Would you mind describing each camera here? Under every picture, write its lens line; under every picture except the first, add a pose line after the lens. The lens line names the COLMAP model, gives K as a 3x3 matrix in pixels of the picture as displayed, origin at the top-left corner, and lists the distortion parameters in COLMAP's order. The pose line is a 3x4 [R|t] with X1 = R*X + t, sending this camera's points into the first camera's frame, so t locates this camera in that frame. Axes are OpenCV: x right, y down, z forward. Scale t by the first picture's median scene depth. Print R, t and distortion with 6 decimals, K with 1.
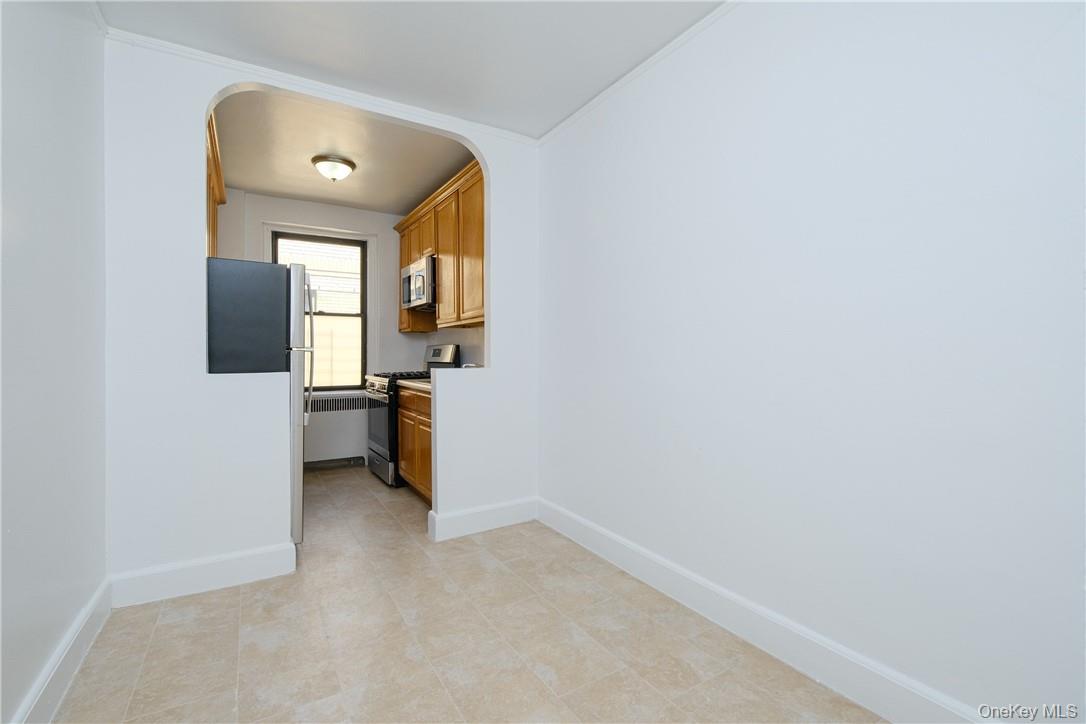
lens RADIAL K [[478.9, 0, 537.5], [0, 478.9, 360.9], [0, 0, 1]] dist [0.002228, 0.001054]
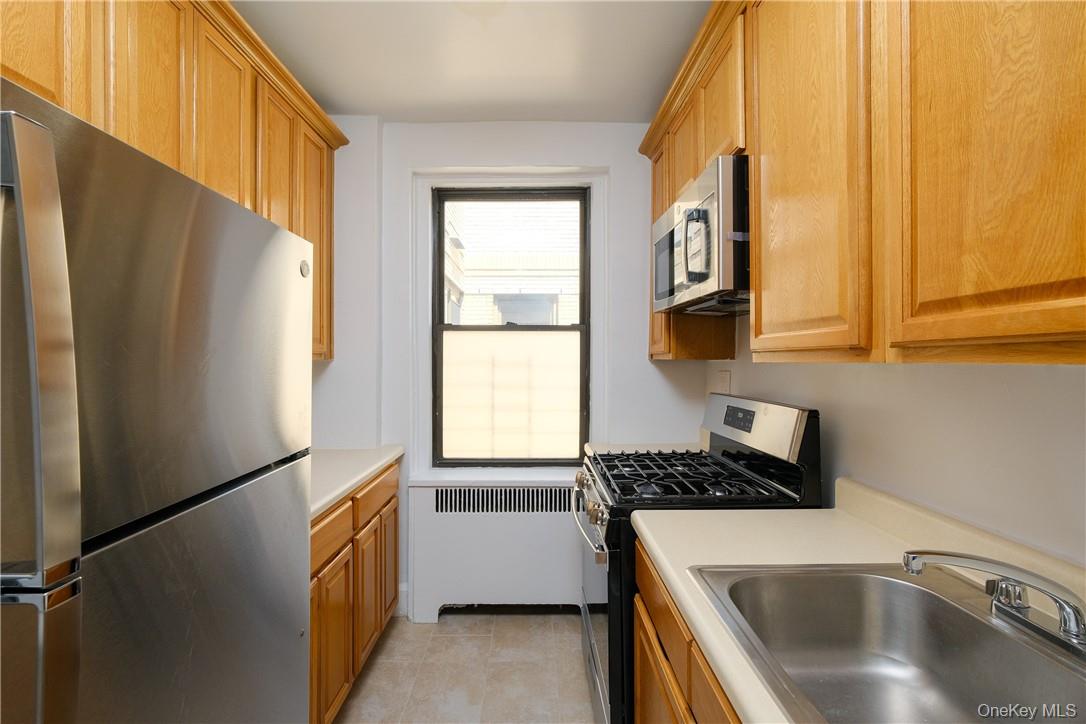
lens RADIAL K [[478.9, 0, 536.2], [0, 478.9, 358.2], [0, 0, 1]] dist [0.002228, 0.001054]
pose [[0.859143, -0.000866, -0.511735, -0.145505], [-0.007453, 0.999871, -0.014204, -0.056666], [0.511681, 0.016017, 0.859026, 0.548166]]
